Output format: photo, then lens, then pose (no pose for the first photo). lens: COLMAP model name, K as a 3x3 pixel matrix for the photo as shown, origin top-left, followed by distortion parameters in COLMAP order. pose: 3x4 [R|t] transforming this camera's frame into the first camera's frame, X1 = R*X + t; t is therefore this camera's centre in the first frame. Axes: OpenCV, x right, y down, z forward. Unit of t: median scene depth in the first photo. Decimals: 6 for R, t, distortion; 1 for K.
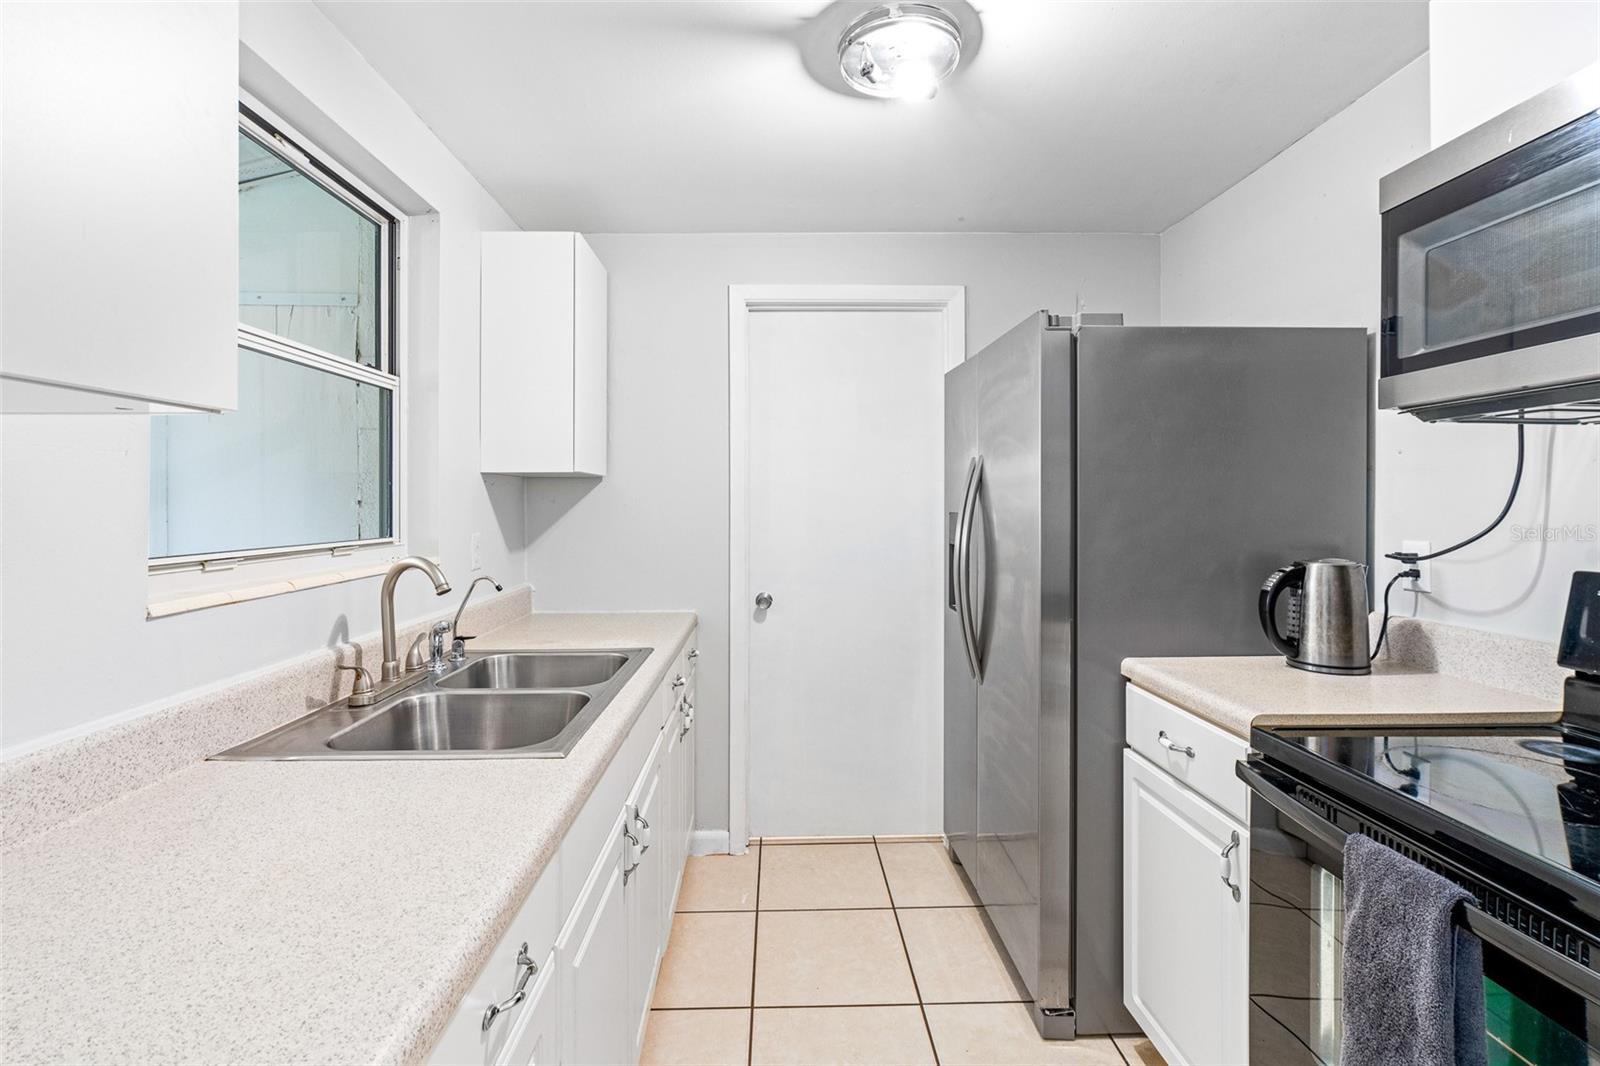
lens RADIAL K [[703.6, 0, 785.7], [0, 703.6, 490.2], [0, 0, 1]] dist [-0.008310, 0.003368]
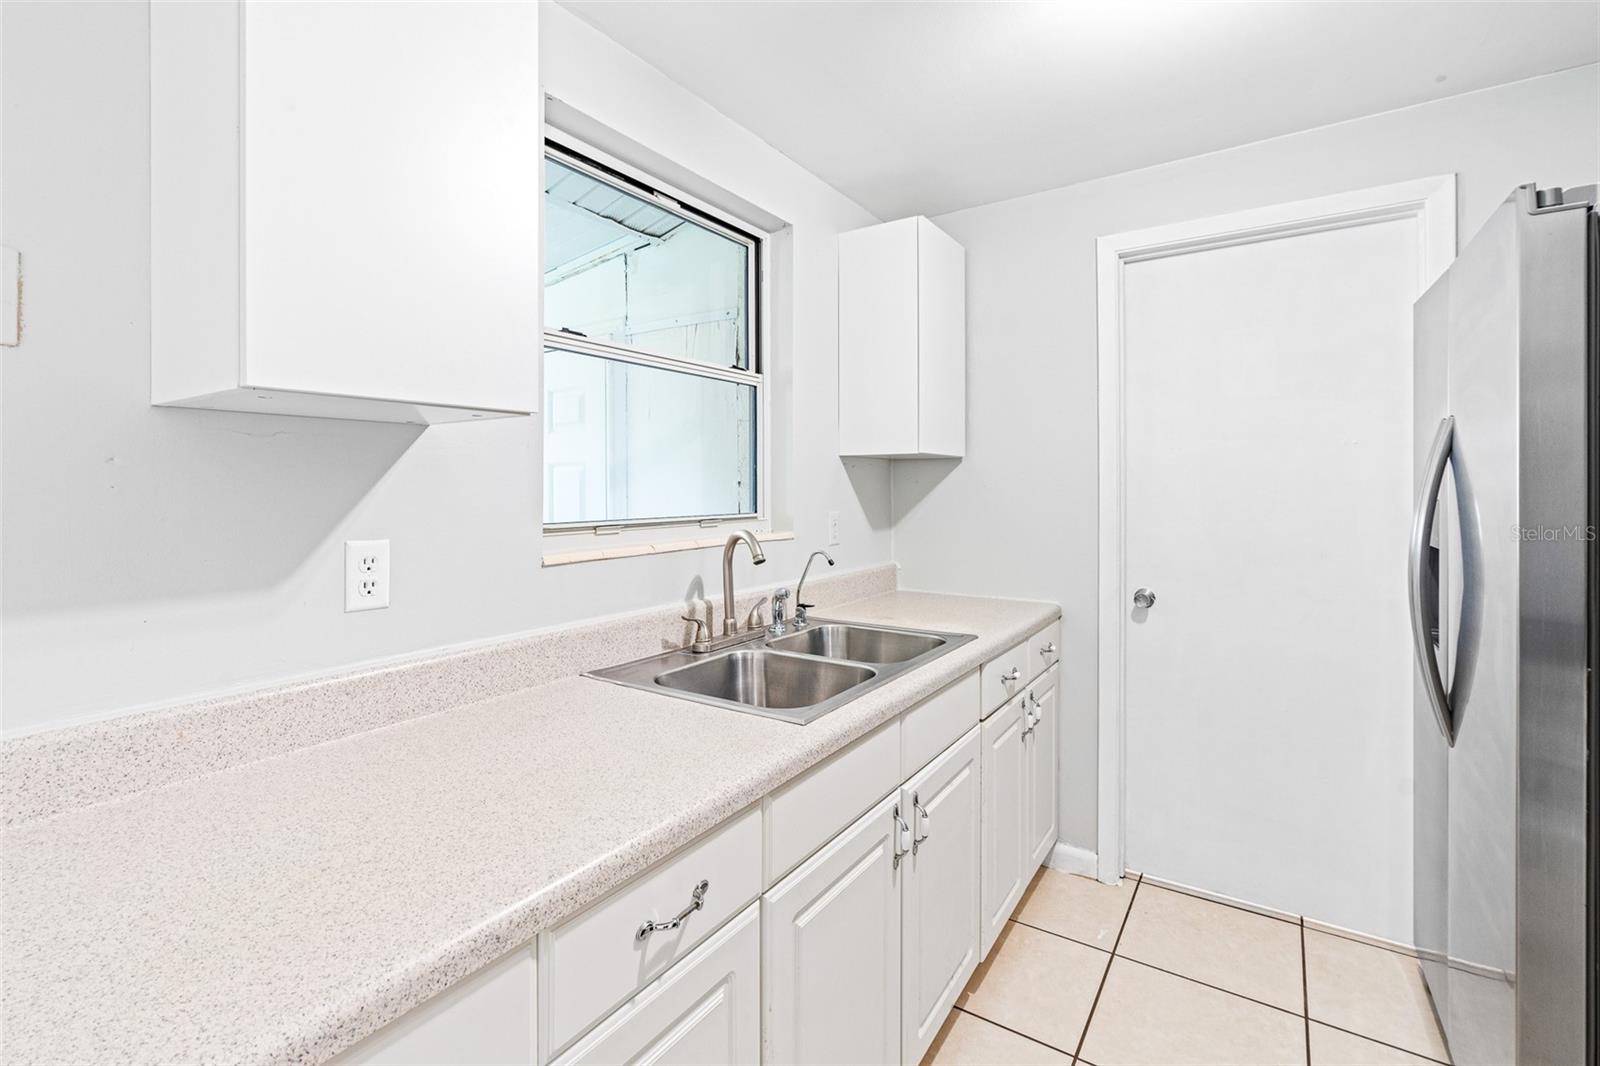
lens RADIAL K [[703.6, 0, 762.4], [0, 703.6, 476.3], [0, 0, 1]] dist [-0.008310, 0.003368]
pose [[0.821363, -0.005325, -0.570380, 0.116129], [0.008776, 0.999956, 0.003301, 0.002114], [0.570338, -0.007717, 0.821374, 0.050969]]
